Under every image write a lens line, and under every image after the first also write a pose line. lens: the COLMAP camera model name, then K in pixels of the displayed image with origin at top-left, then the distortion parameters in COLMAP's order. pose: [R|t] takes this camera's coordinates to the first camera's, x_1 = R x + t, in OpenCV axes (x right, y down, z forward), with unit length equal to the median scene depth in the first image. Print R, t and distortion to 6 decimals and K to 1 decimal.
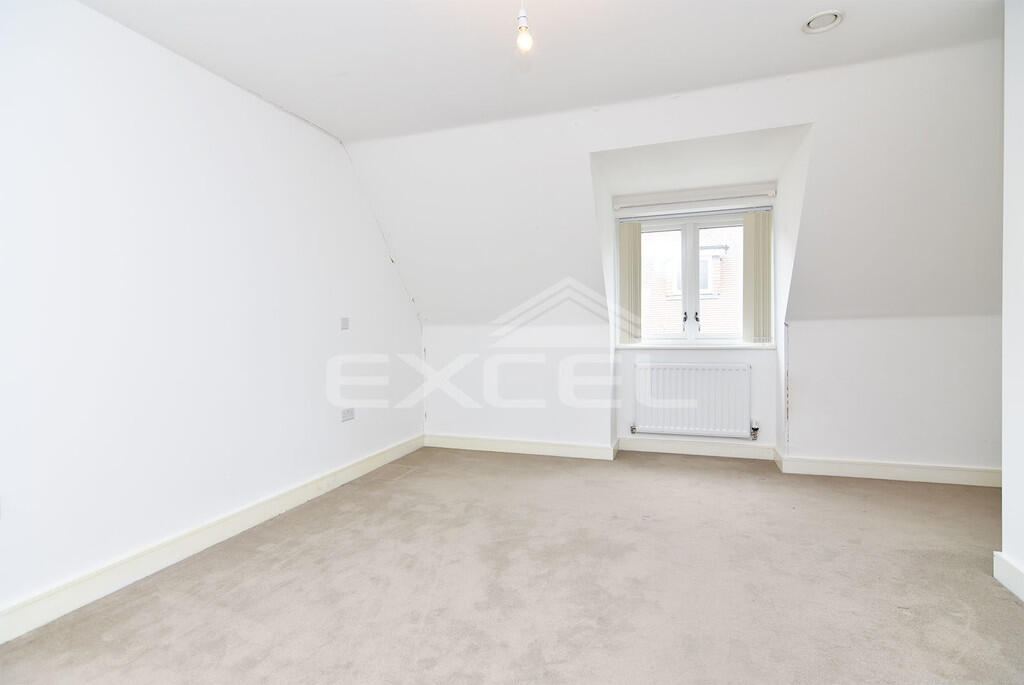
lens RADIAL K [[503.5, 0, 512.0], [0, 503.5, 342.5], [0, 0, 1]] dist [0.000646, -0.001067]
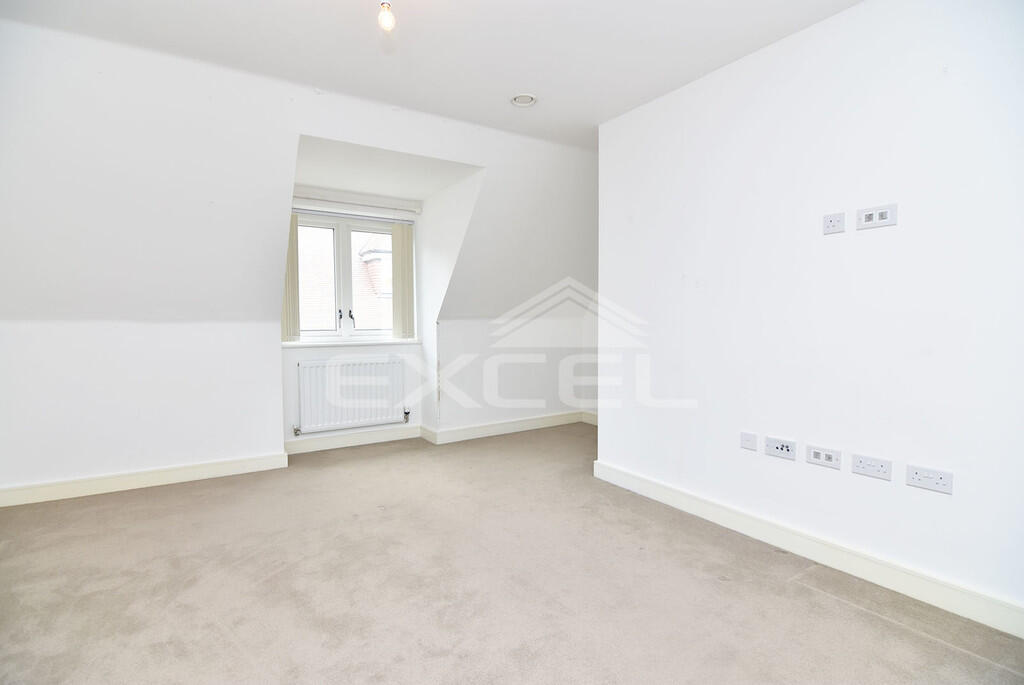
lens RADIAL K [[490.0, 0, 512.0], [0, 490.0, 342.5], [0, 0, 1]] dist [-0.022078, -0.000802]
pose [[0.620225, -0.022045, 0.784114, -0.264533], [0.020476, 0.999719, 0.011910, 0.002082], [-0.784157, 0.008669, 0.620502, 0.124628]]
